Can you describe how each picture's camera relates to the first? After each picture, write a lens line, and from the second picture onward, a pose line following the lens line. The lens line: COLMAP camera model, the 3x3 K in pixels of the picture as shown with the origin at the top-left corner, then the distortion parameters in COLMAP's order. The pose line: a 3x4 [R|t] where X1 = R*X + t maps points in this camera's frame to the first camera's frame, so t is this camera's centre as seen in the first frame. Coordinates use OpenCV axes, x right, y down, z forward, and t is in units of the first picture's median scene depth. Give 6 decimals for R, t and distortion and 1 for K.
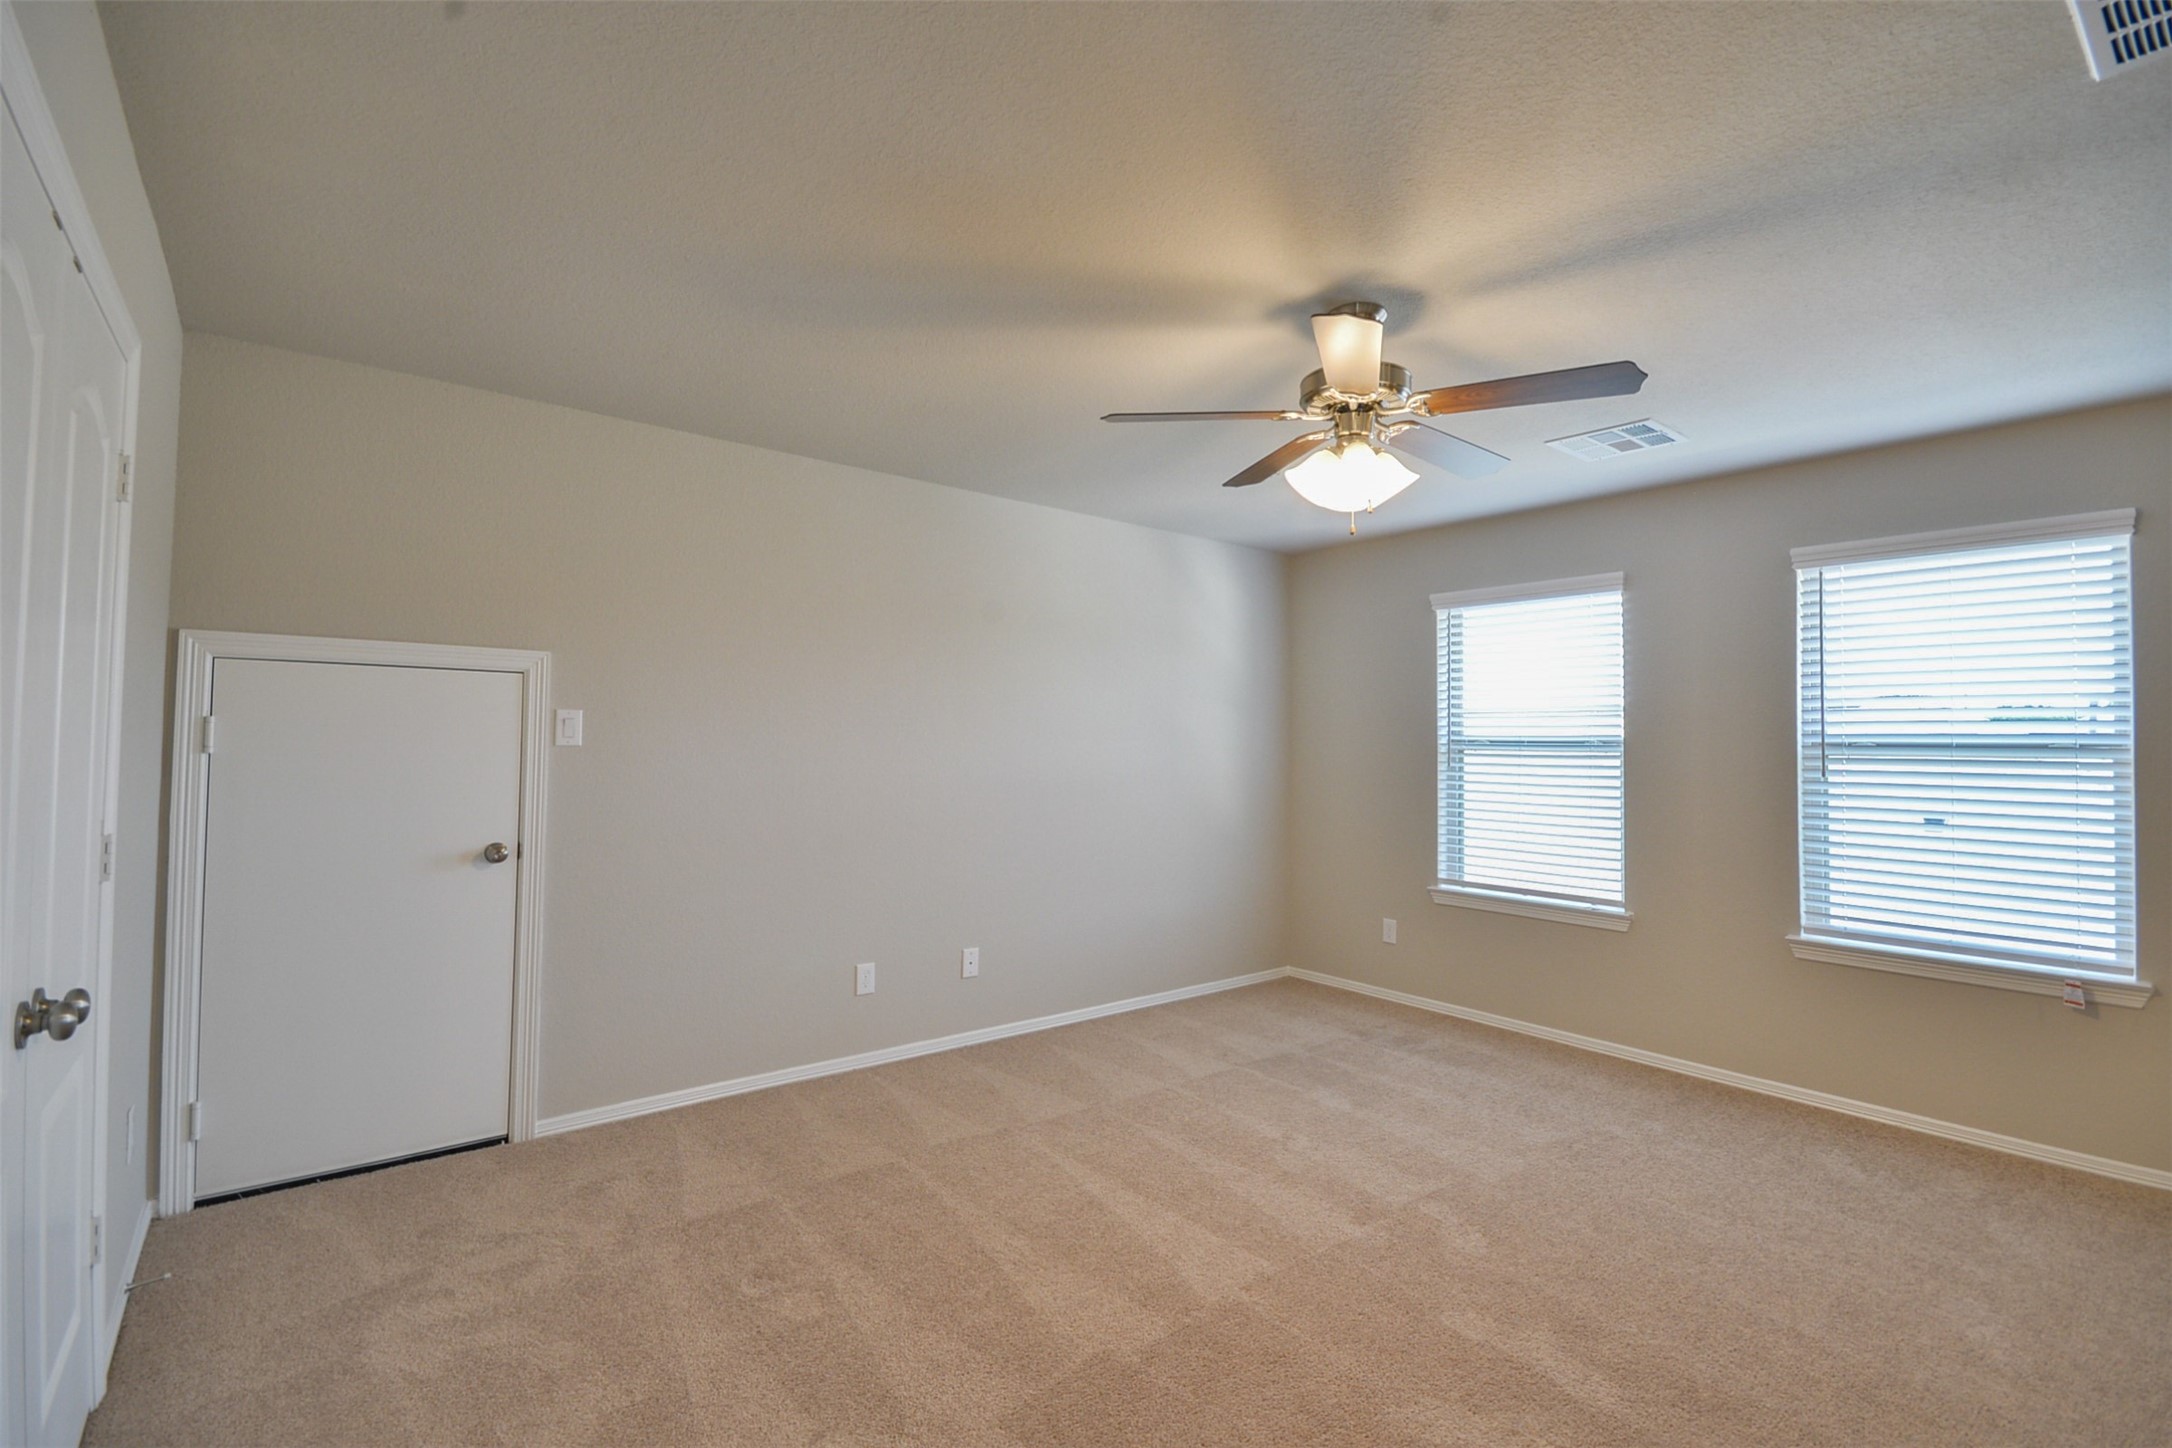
lens RADIAL K [[963.6, 0, 1084.6], [0, 963.6, 717.7], [0, 0, 1]] dist [-0.012224, -0.000267]
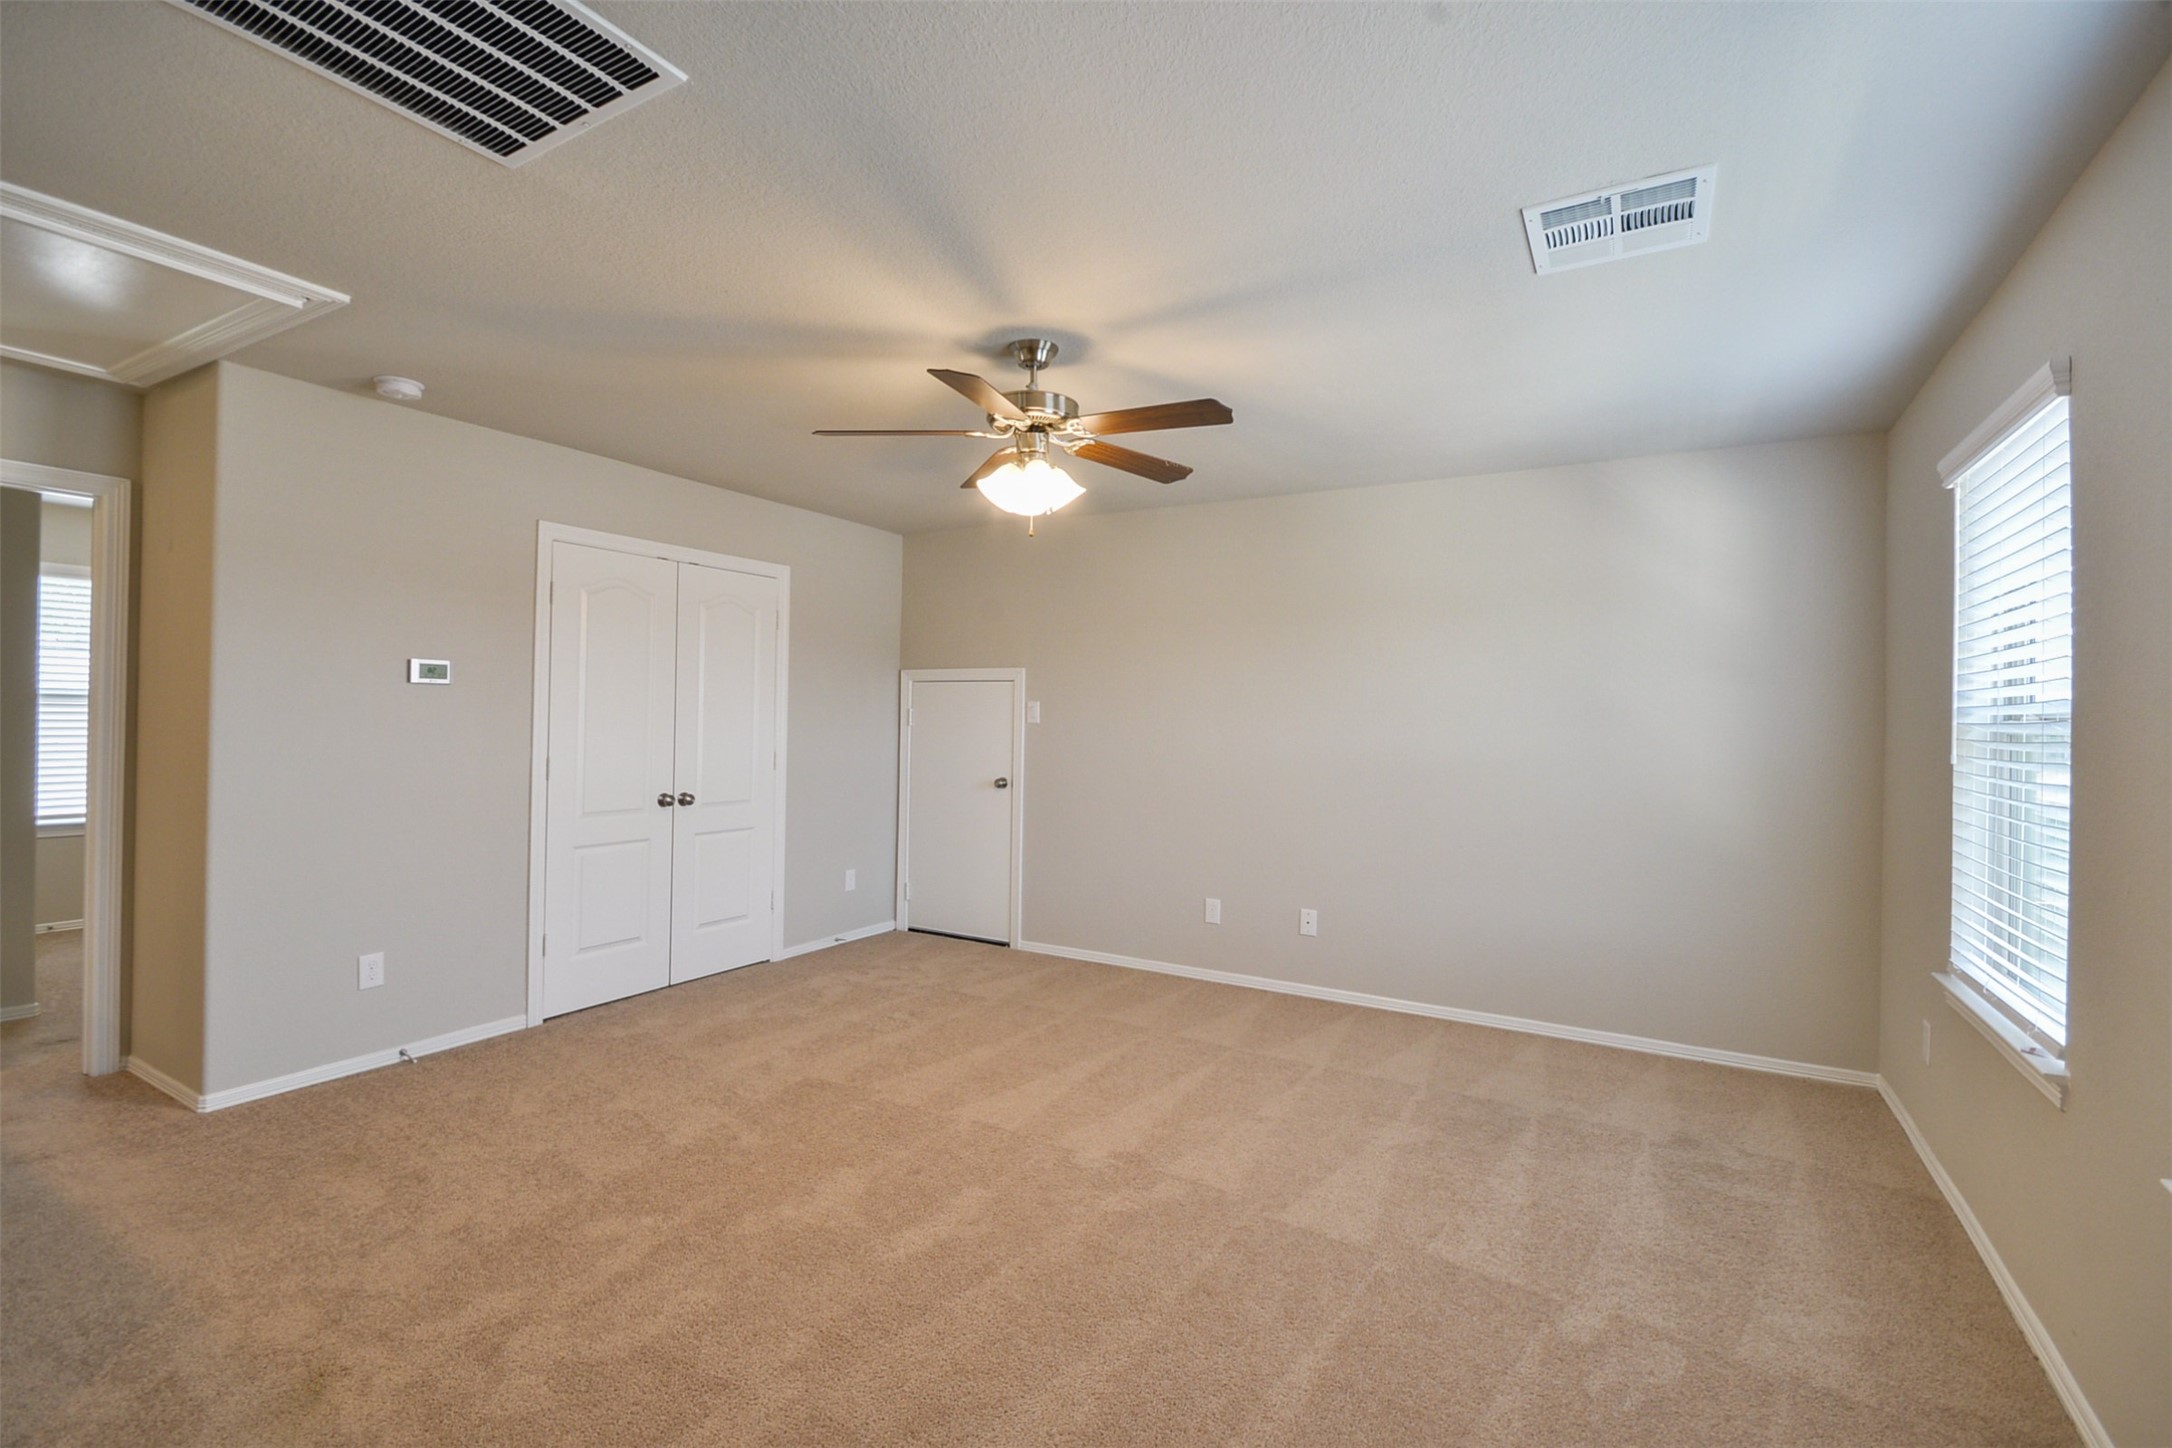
lens RADIAL K [[963.6, 0, 1084.6], [0, 963.6, 717.7], [0, 0, 1]] dist [-0.012224, -0.000267]
pose [[0.353412, -0.007629, -0.935437, 0.855878], [0.015363, 0.999879, -0.002350, 0.019952], [0.935342, -0.013540, 0.353487, 0.390261]]
